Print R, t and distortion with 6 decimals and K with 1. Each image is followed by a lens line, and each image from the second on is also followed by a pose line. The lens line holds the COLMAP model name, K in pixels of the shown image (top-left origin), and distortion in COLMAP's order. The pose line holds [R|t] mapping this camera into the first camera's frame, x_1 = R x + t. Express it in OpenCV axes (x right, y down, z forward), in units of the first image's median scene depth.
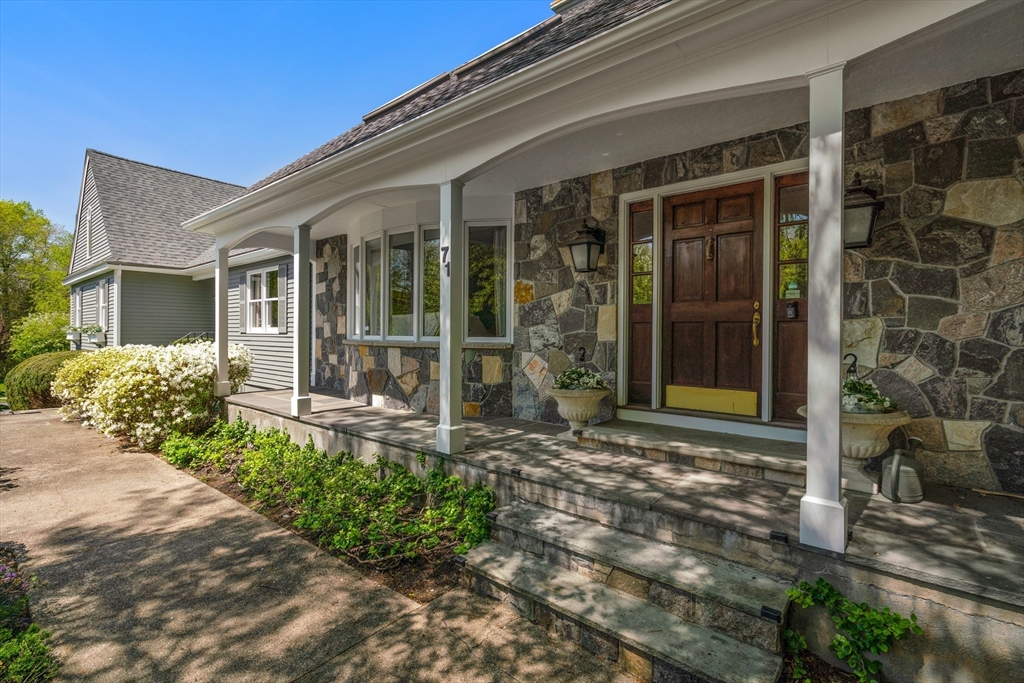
lens RADIAL K [[469.3, 0, 512.4], [0, 469.3, 337.8], [0, 0, 1]] dist [-0.000883, -0.000049]
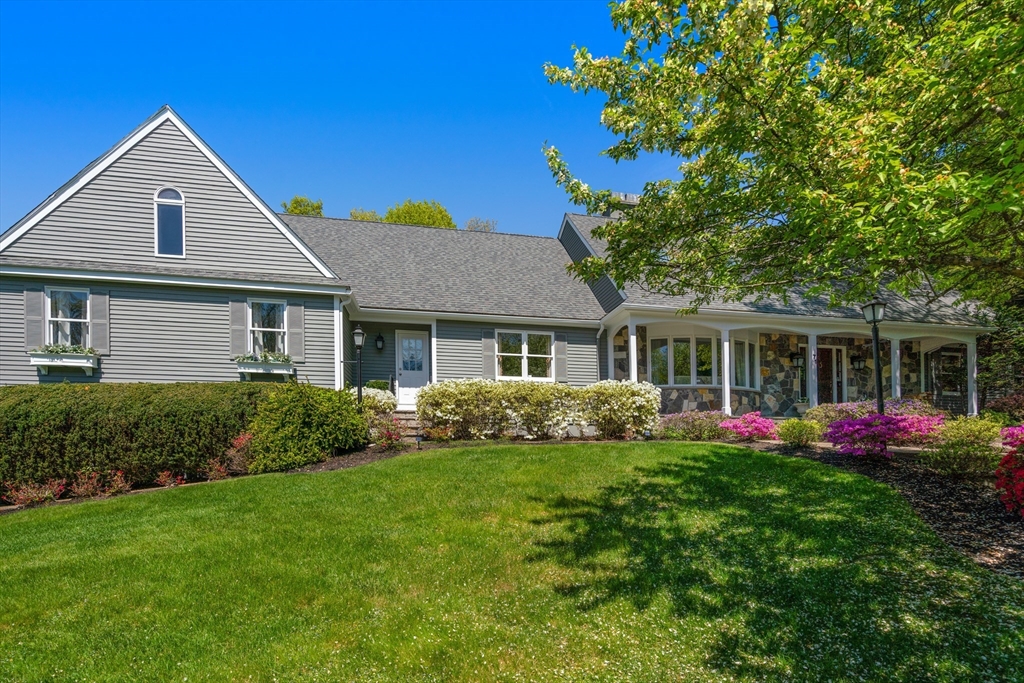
lens RADIAL K [[469.3, 0, 512.1], [0, 469.3, 342.2], [0, 0, 1]] dist [-0.000883, -0.000049]
pose [[0.654967, 0.076220, 0.751804, -2.984279], [-0.019903, 0.996295, -0.083668, -0.013103], [-0.755395, 0.039837, 0.654057, 0.348967]]
